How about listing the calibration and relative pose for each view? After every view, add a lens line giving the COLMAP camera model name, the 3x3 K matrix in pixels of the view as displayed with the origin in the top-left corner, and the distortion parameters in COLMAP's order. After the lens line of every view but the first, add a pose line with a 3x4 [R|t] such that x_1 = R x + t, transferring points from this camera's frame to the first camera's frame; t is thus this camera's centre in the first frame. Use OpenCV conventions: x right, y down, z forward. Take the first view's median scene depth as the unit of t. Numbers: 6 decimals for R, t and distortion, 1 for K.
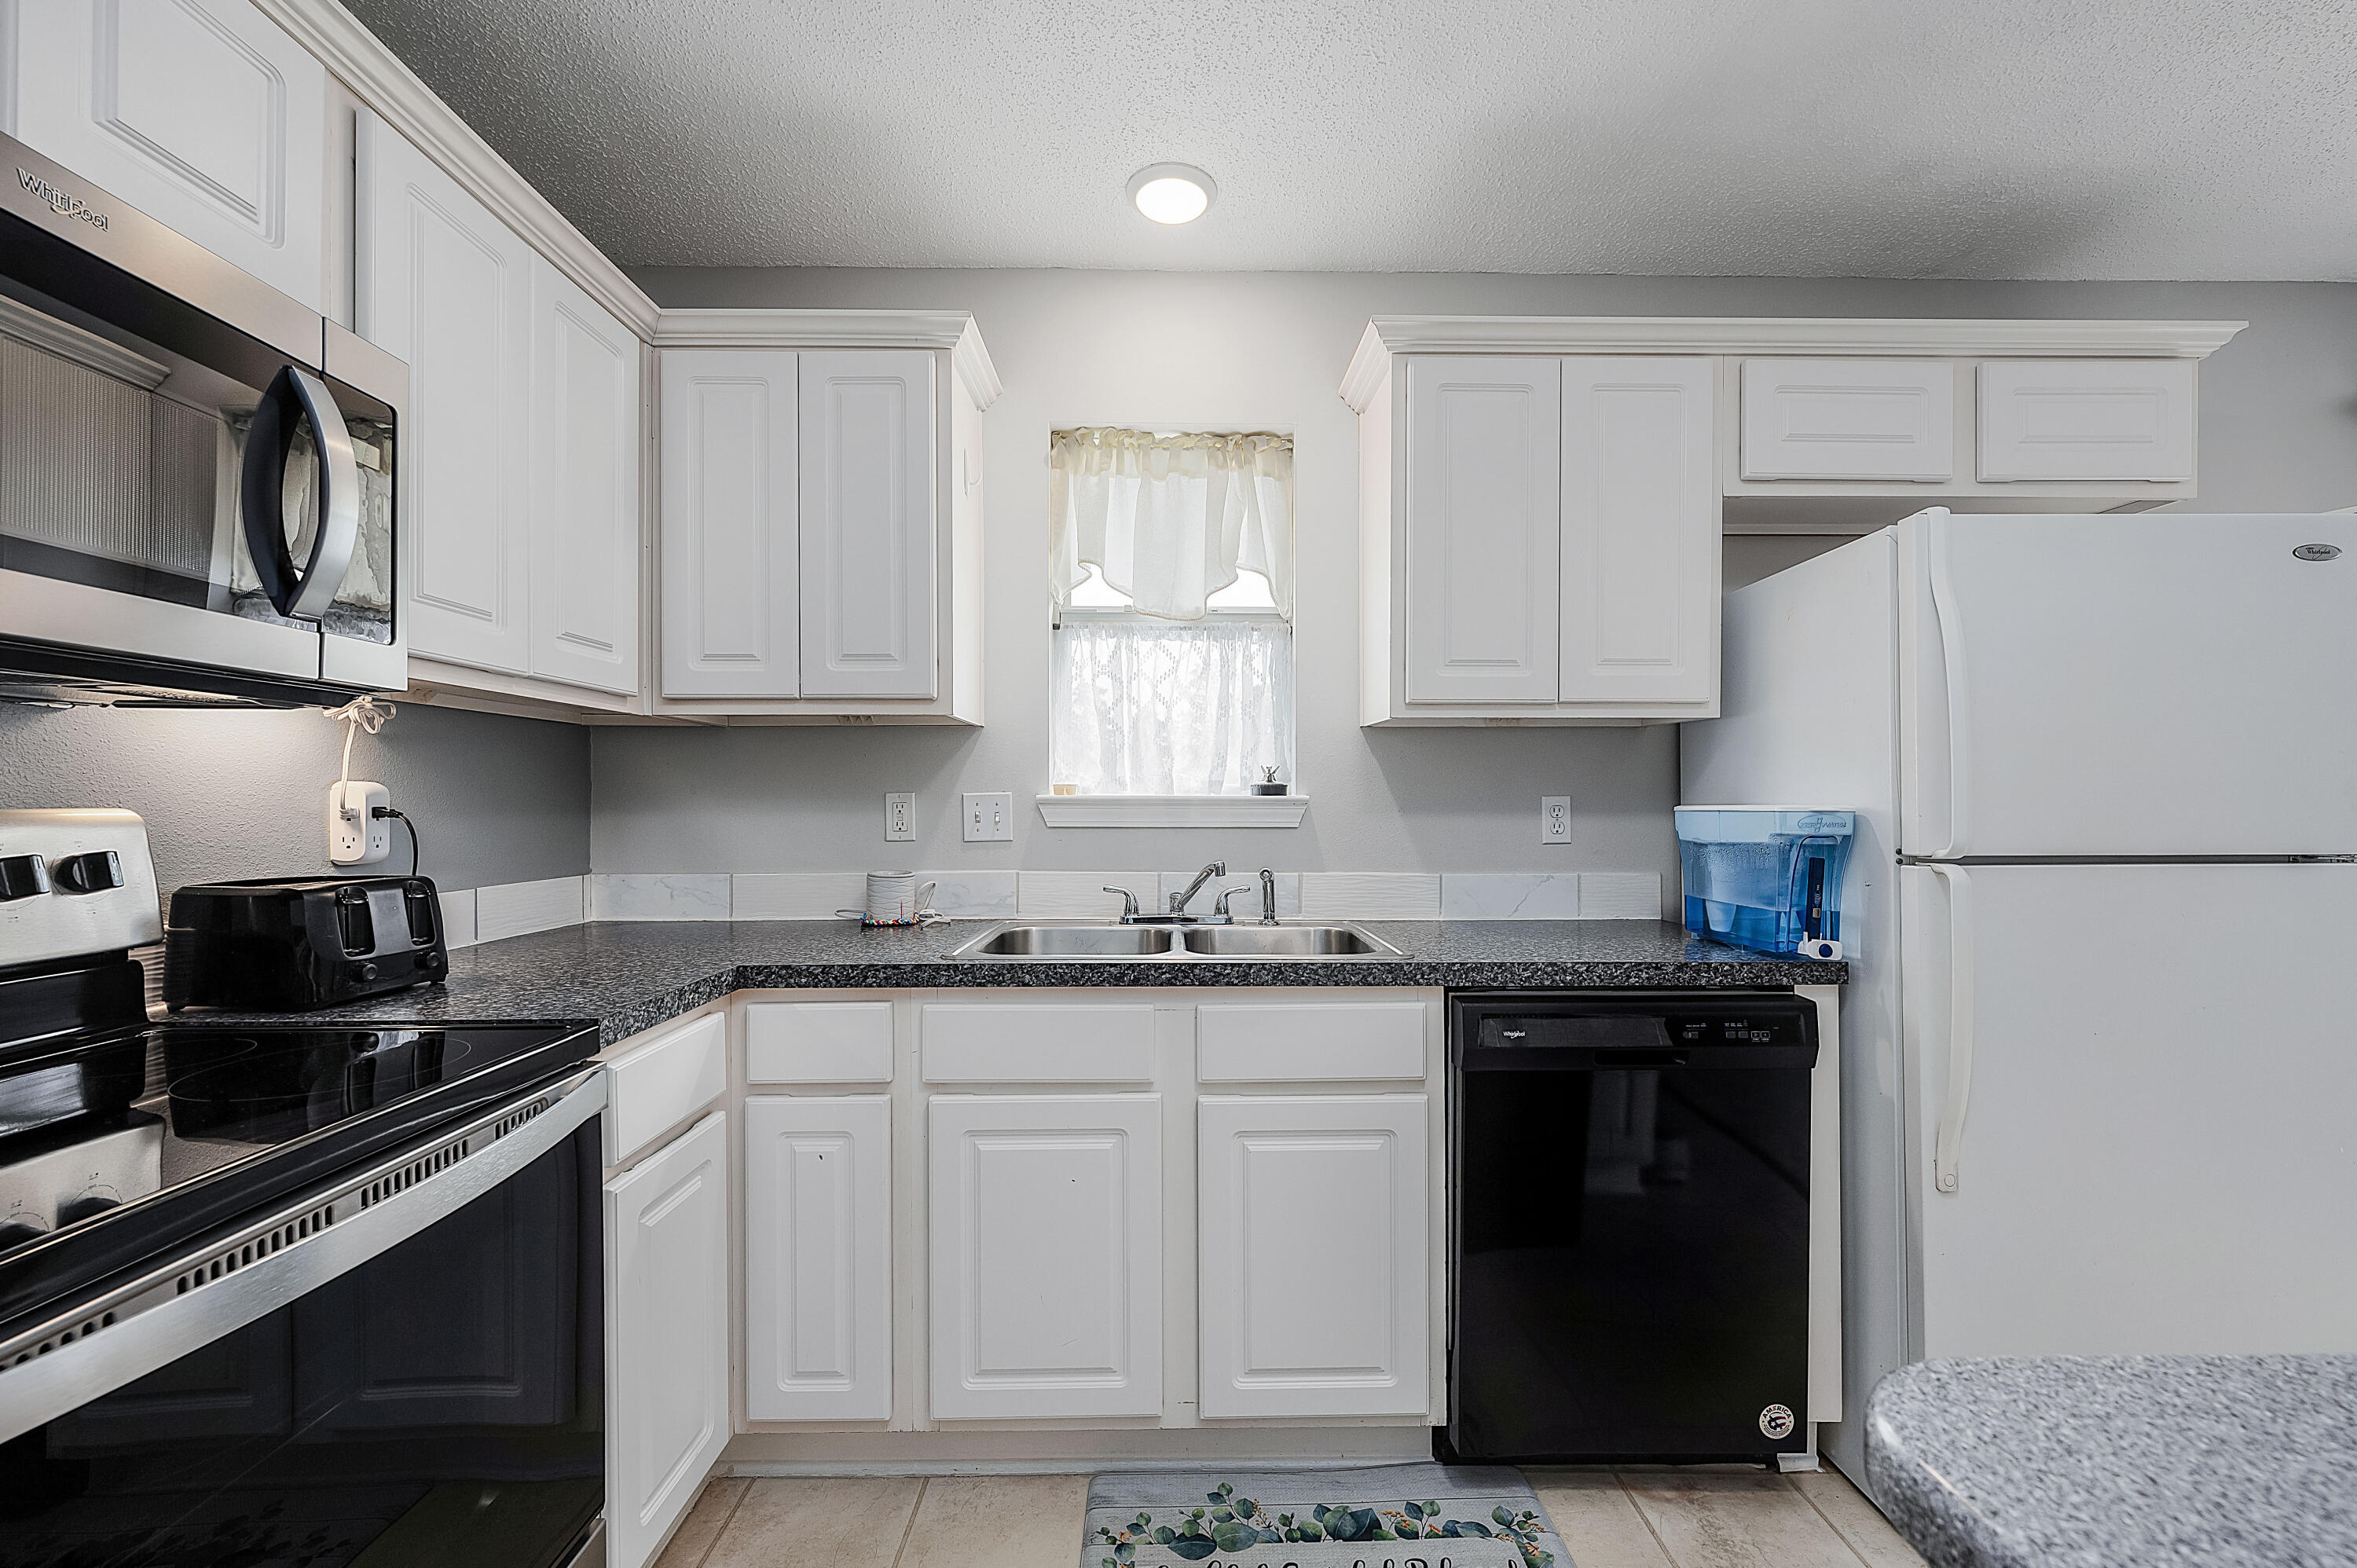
lens RADIAL K [[957.9, 0, 1187.1], [0, 957.9, 798.9], [0, 0, 1]] dist [0.000511, 0.001294]
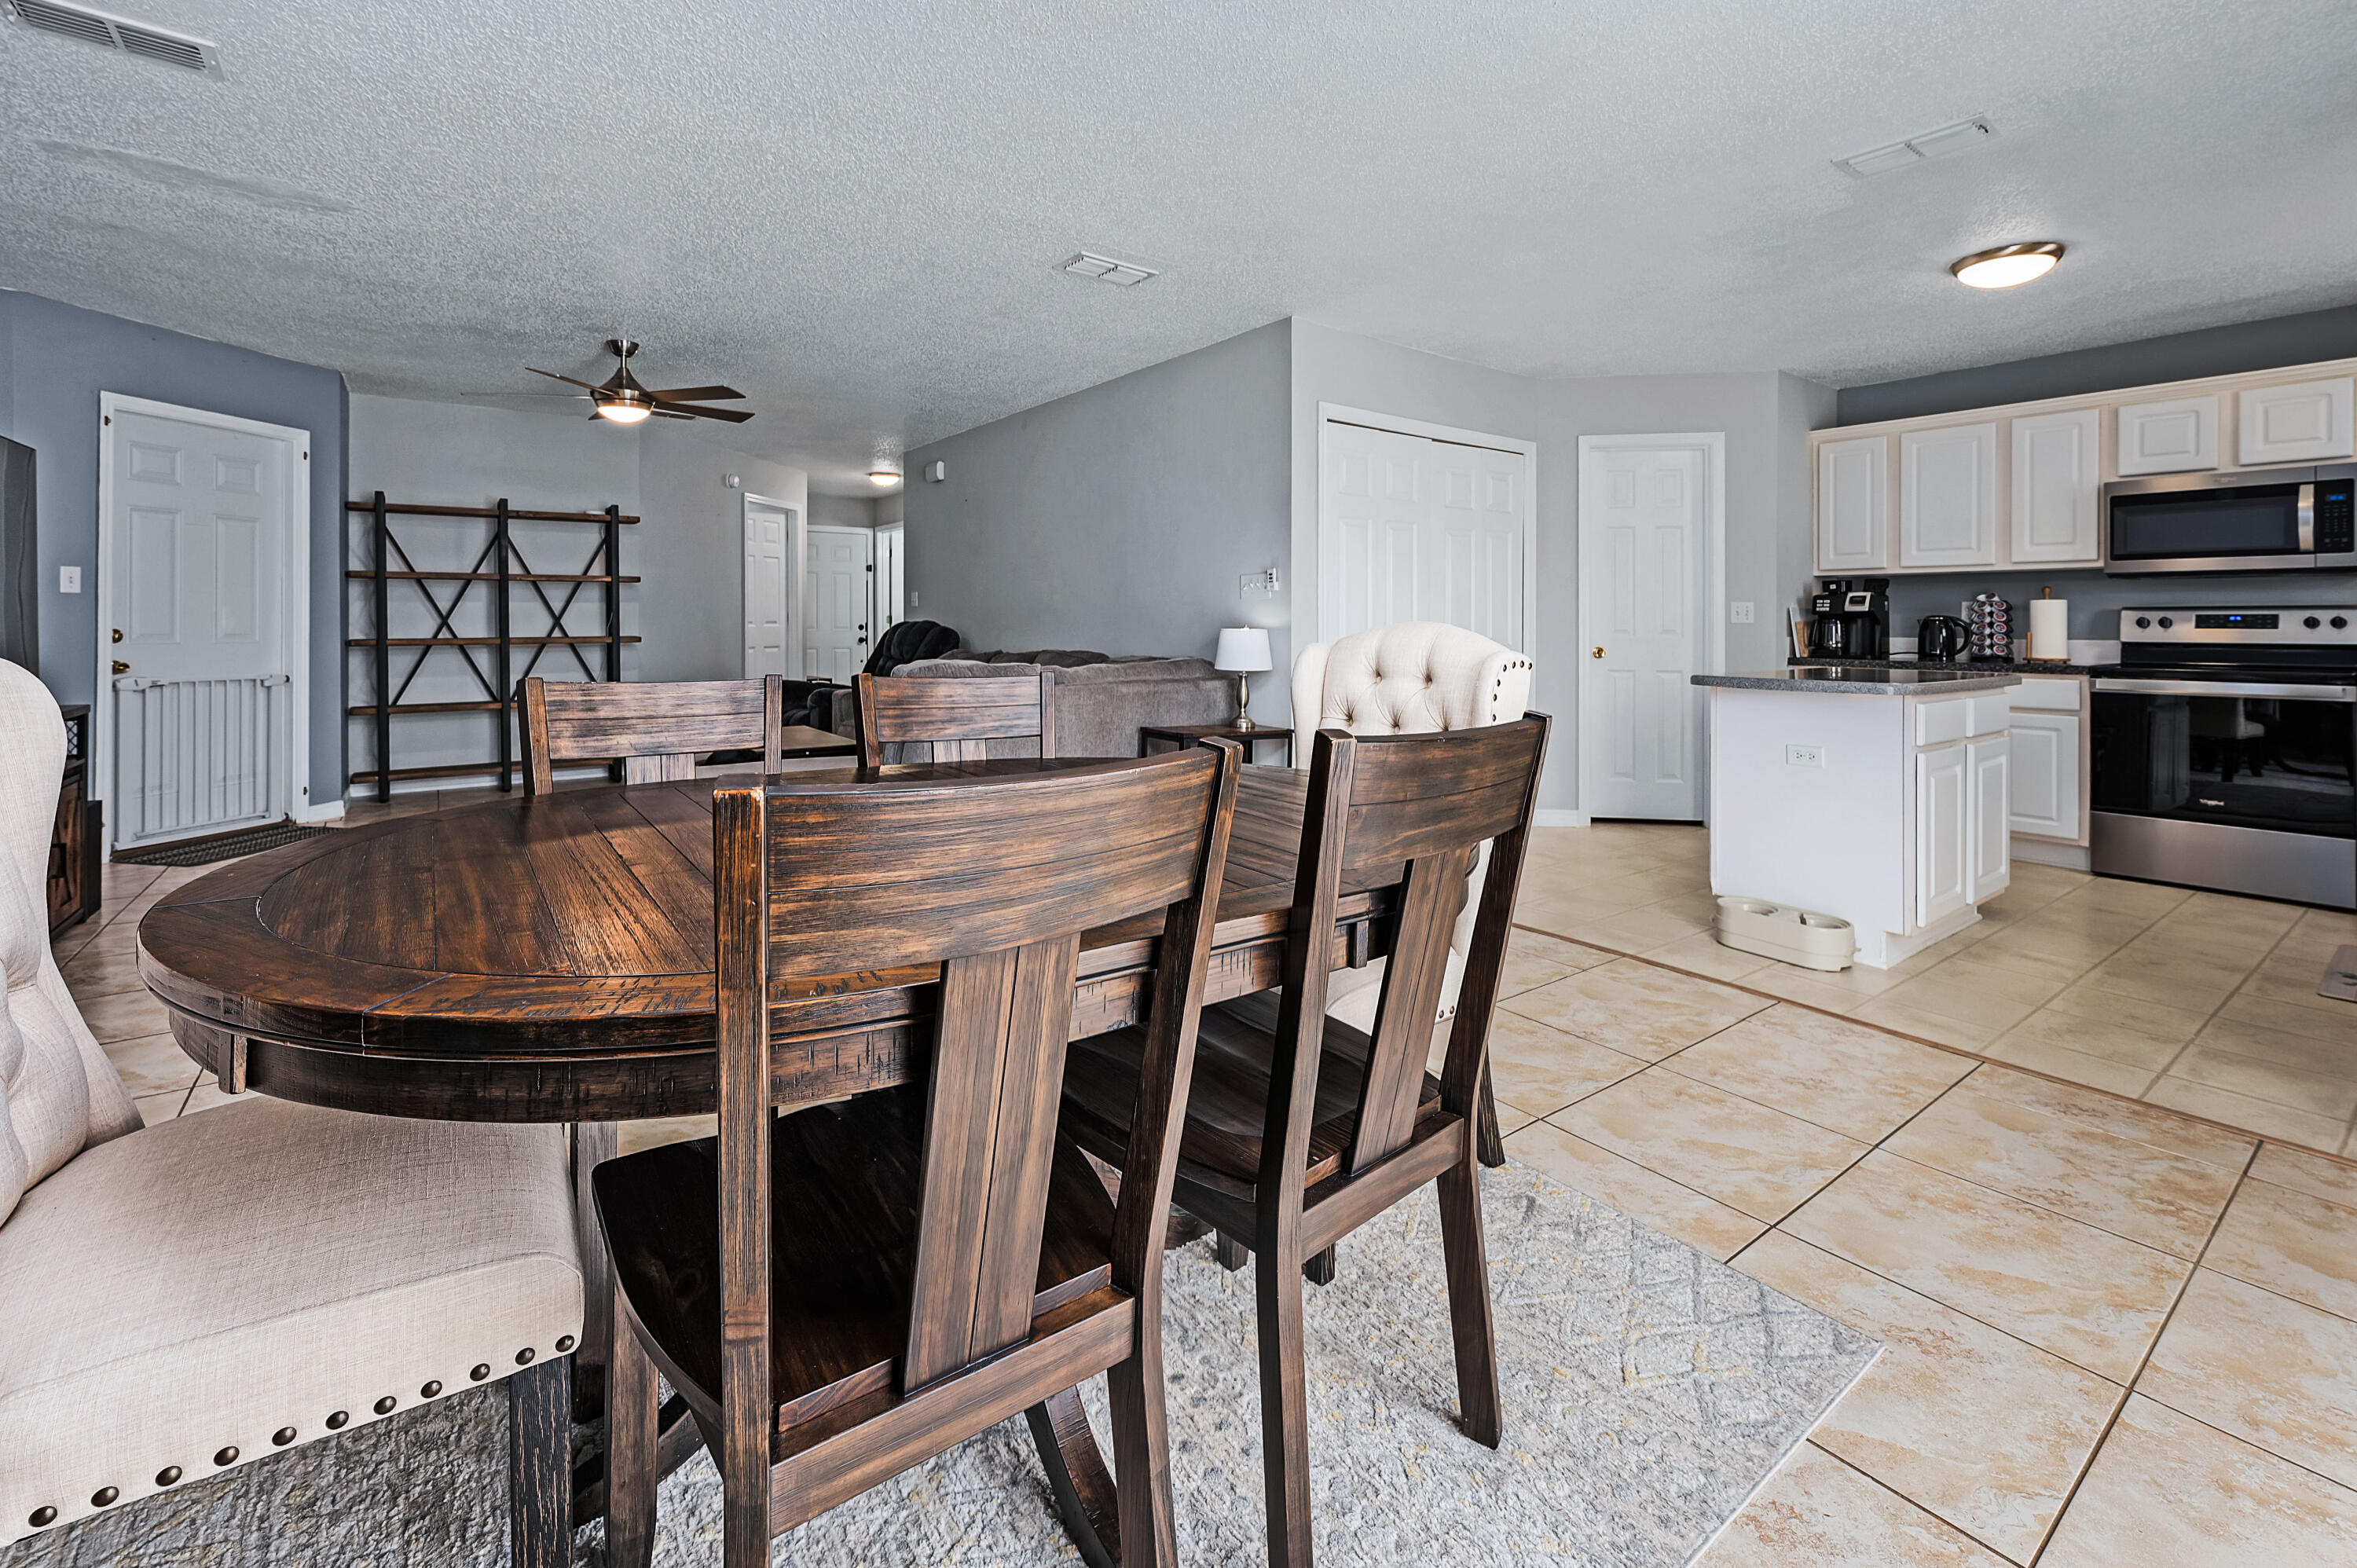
lens RADIAL K [[995.7, 0, 1158.4], [0, 995.7, 619.9], [0, 0, 1]] dist [-0.003385, 0.000293]
pose [[-0.828287, -0.007519, -0.560253, 2.686156], [-0.004337, 0.999966, -0.007008, 0.066138], [0.560287, -0.003375, -0.828292, 0.935451]]
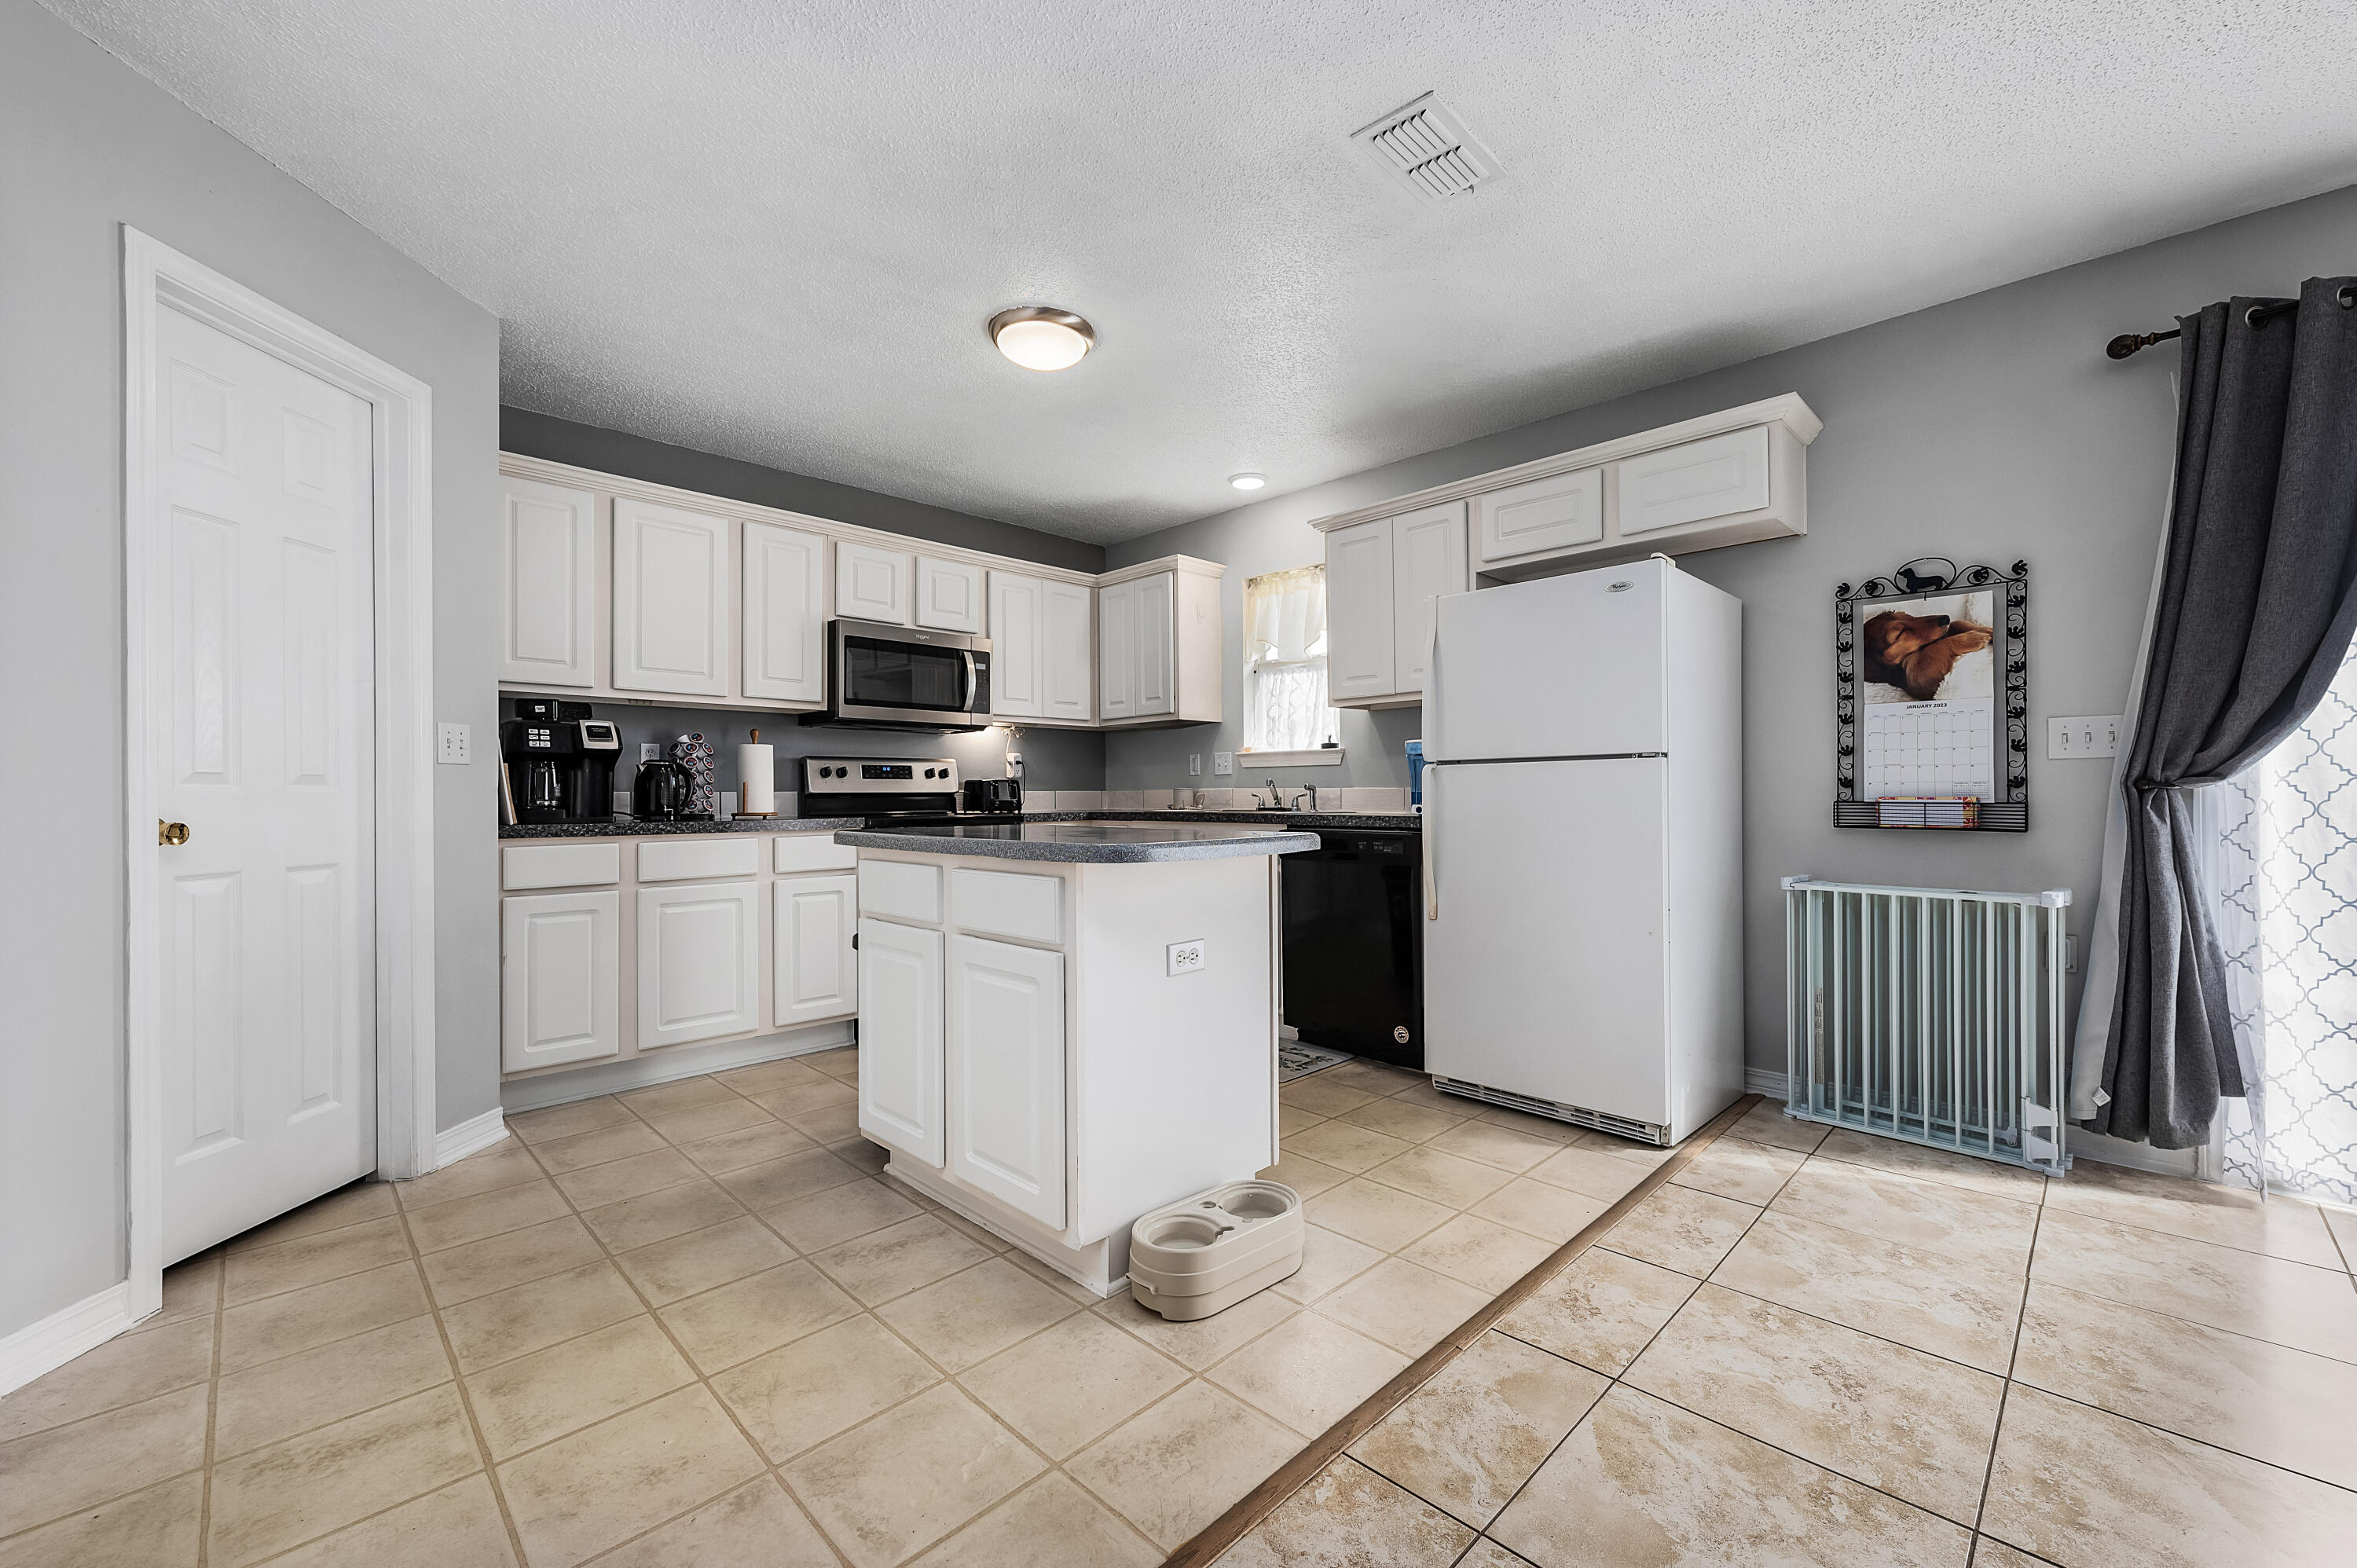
lens RADIAL K [[957.9, 0, 1197.3], [0, 957.9, 792.1], [0, 0, 1]] dist [0.000511, 0.001294]
pose [[0.699191, -0.006949, -0.714901, 1.552647], [0.008504, 0.999963, -0.001403, 0.102203], [0.714884, -0.005099, 0.699224, -0.674489]]
